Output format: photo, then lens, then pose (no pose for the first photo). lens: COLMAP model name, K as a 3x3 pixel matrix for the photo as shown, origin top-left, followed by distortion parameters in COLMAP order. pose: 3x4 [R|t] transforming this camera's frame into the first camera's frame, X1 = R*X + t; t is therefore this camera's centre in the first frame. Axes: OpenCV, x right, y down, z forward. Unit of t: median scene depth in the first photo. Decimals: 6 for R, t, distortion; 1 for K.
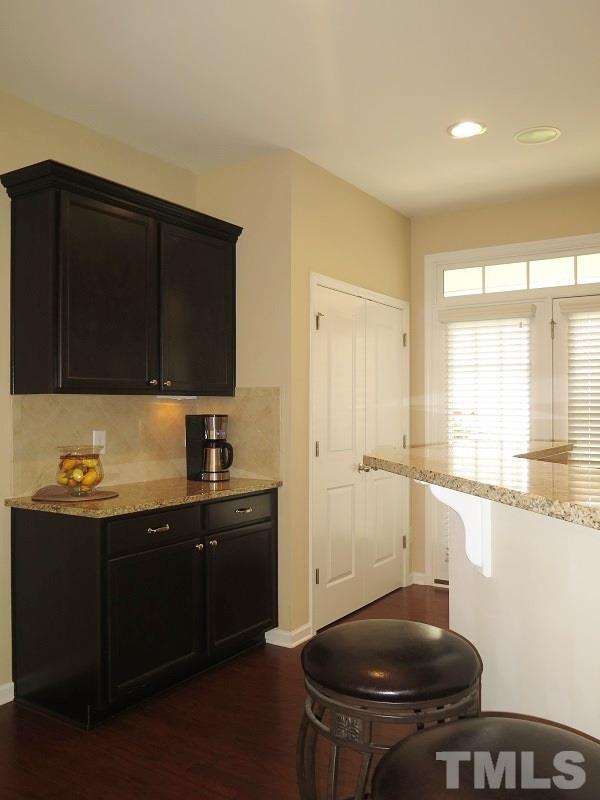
lens RADIAL K [[667.5, 0, 300.0], [0, 667.5, 400.0], [0, 0, 1]] dist [-0.007620, -0.002982]
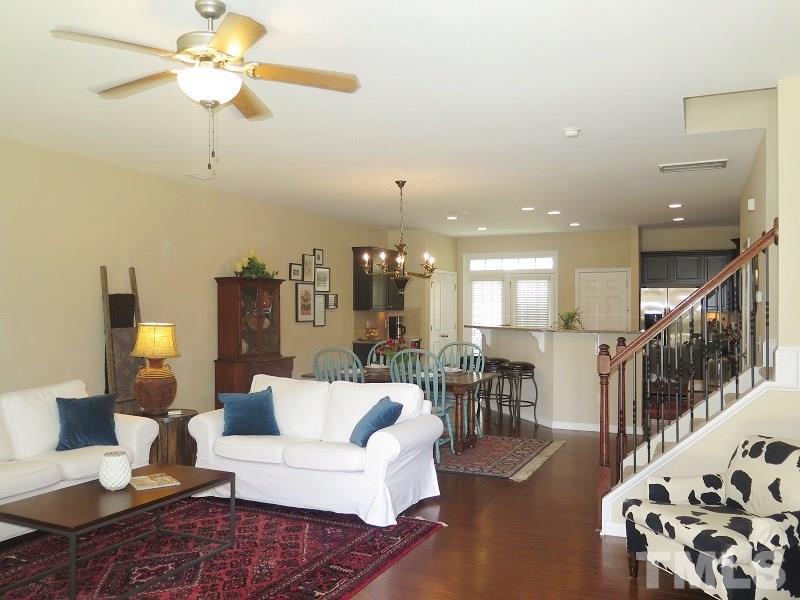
lens RADIAL K [[667.5, 0, 400.0], [0, 667.5, 300.0], [0, 0, 1]] dist [-0.007620, -0.002982]
pose [[0.987646, 0.004528, 0.156638, -0.577164], [-0.004120, 0.999987, -0.002931, -0.042094], [-0.156649, 0.002249, 0.987652, -1.902674]]
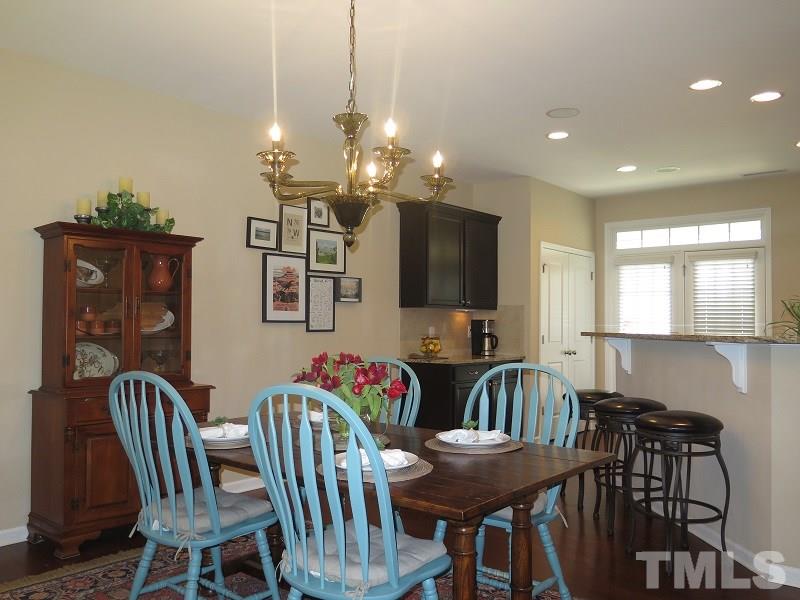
lens RADIAL K [[667.5, 0, 400.0], [0, 667.5, 300.0], [0, 0, 1]] dist [-0.007620, -0.002982]
pose [[0.993791, 0.003332, -0.111211, -0.159177], [-0.006407, 0.999607, -0.027304, 0.019214], [0.111077, 0.027847, 0.993422, -0.832535]]
